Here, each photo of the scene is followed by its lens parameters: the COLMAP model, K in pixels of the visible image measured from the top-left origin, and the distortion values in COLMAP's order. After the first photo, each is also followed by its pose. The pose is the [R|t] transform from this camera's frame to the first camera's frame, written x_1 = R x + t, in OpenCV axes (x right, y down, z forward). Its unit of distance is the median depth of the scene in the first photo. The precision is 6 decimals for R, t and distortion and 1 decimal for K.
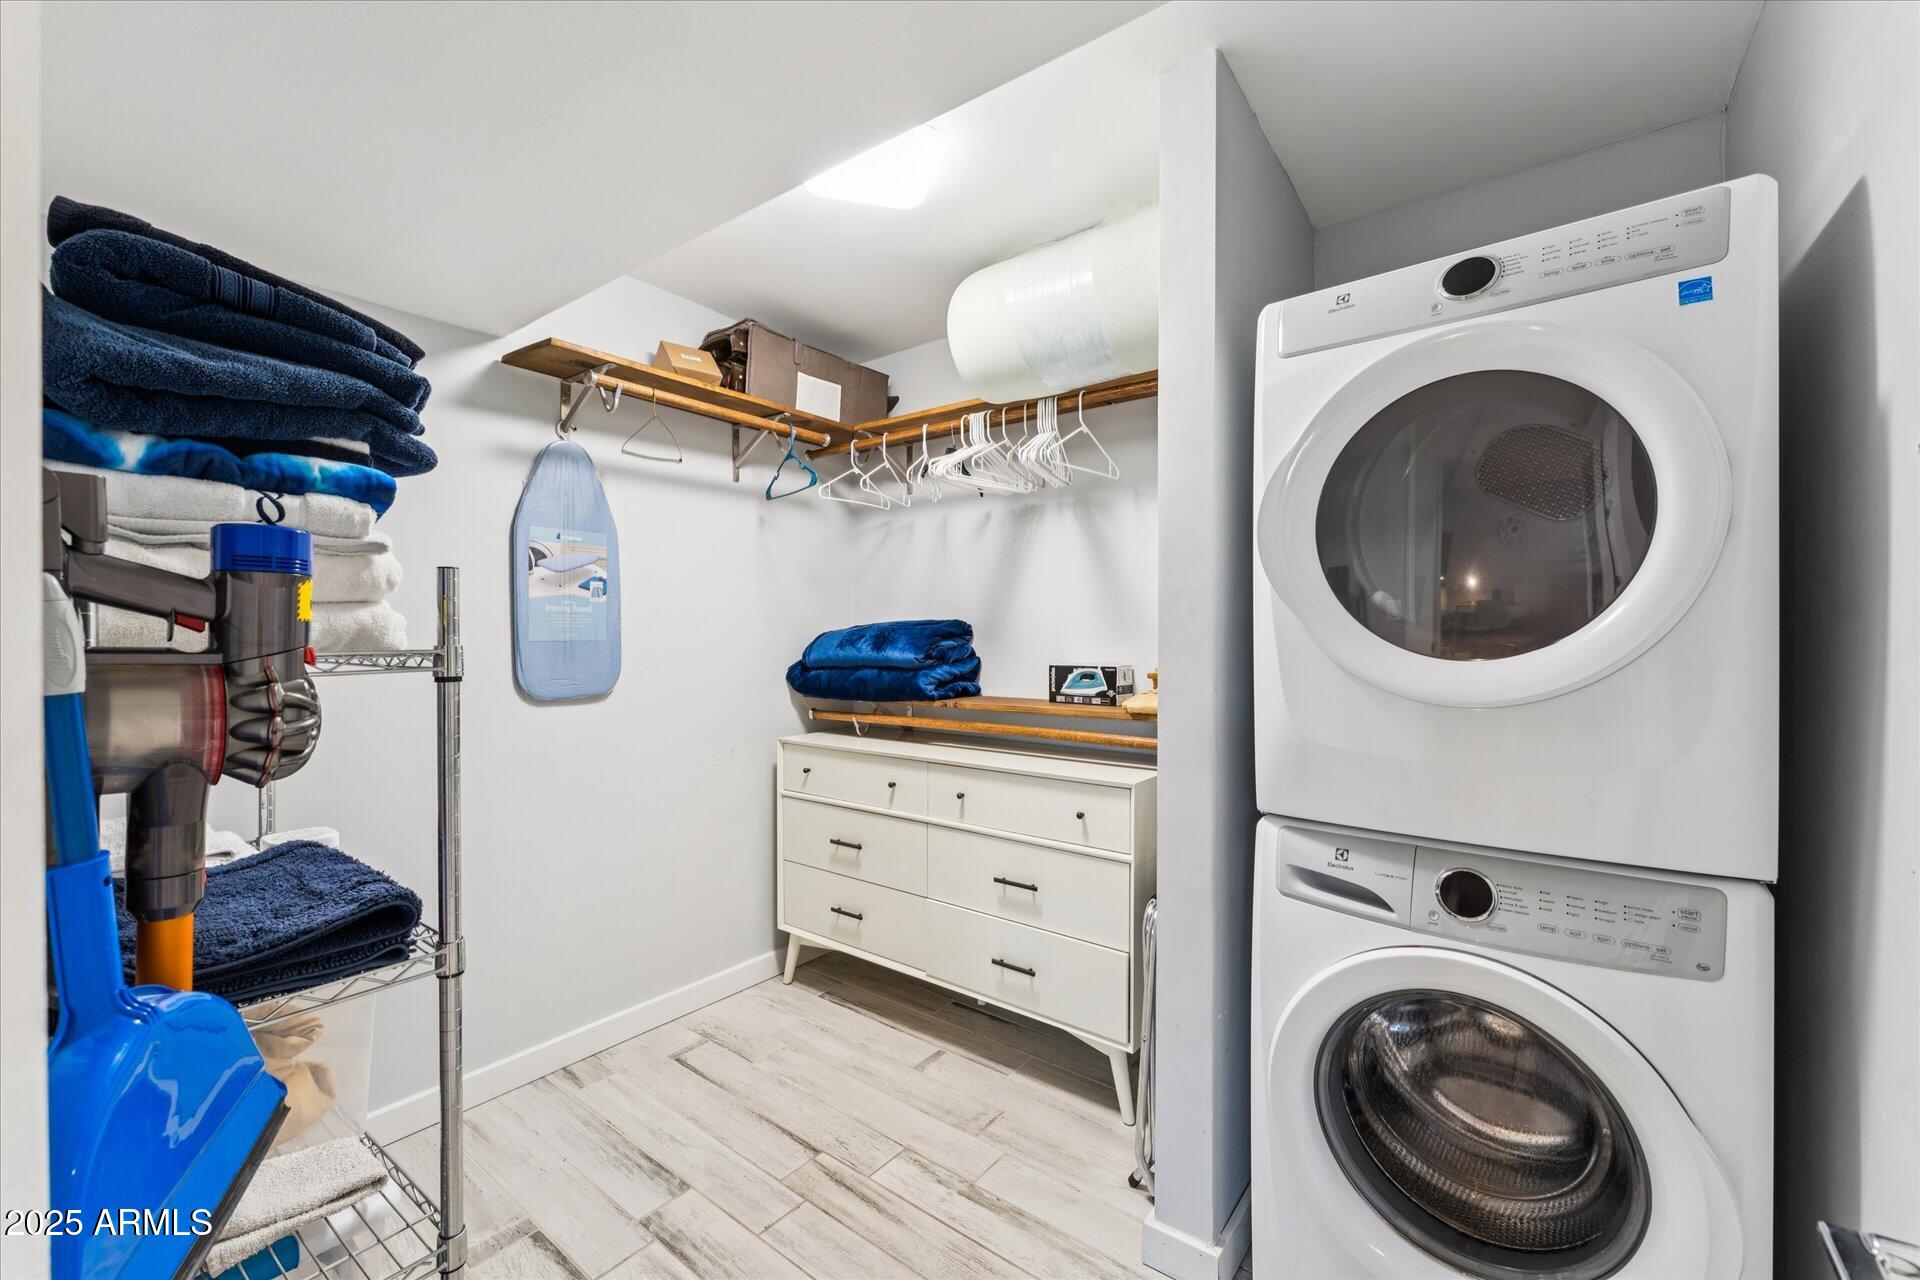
lens RADIAL K [[770.4, 0, 968.4], [0, 770.4, 631.9], [0, 0, 1]] dist [-0.001310, 0.000509]
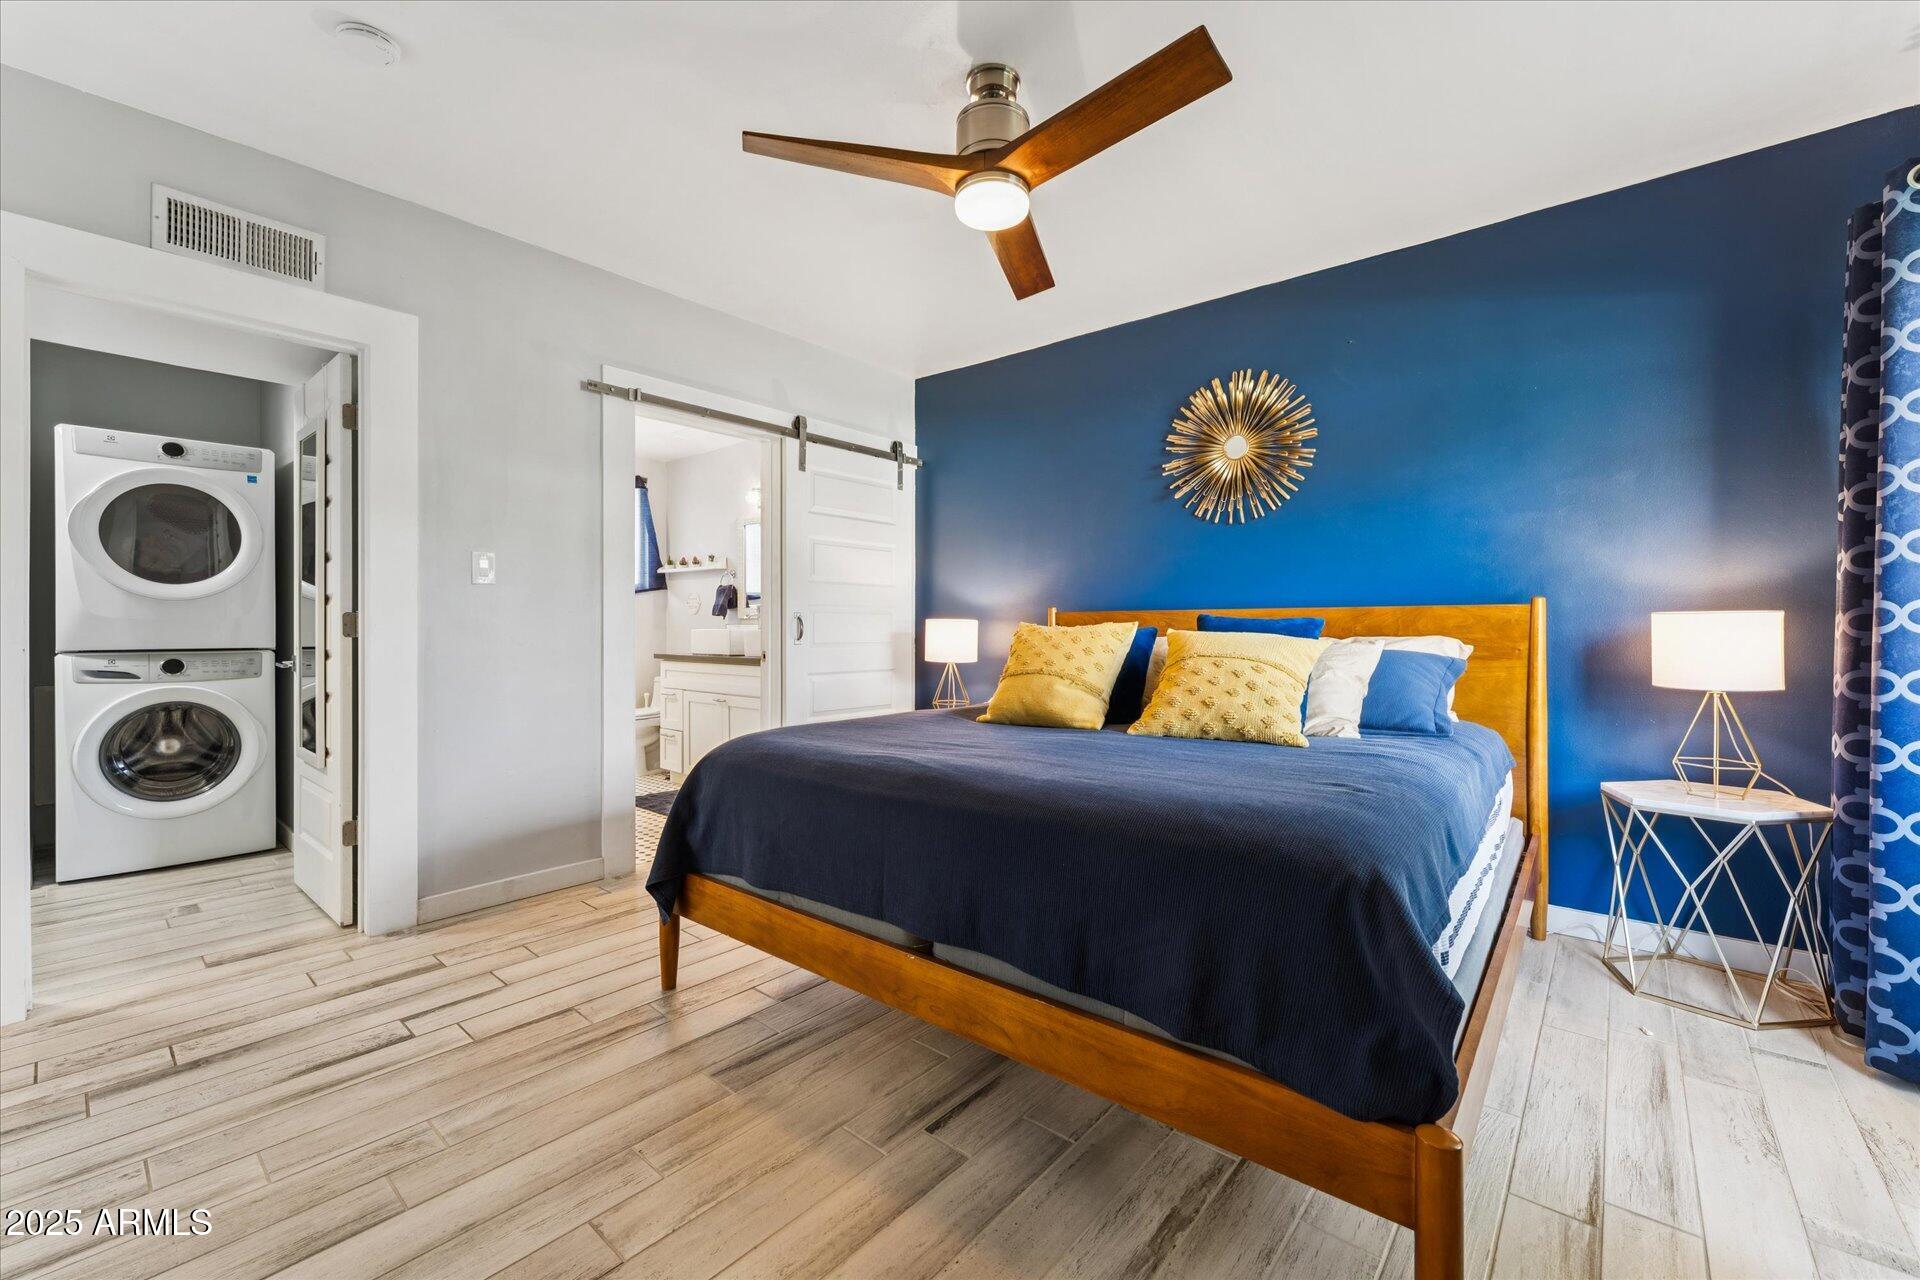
lens RADIAL K [[770.4, 0, 968.9], [0, 770.4, 632.7], [0, 0, 1]] dist [-0.001310, 0.000509]
pose [[0.053433, 0.006392, 0.998551, -2.082046], [0.012738, 0.999894, -0.007082, 0.280703], [-0.998490, 0.013098, 0.053346, -2.134478]]
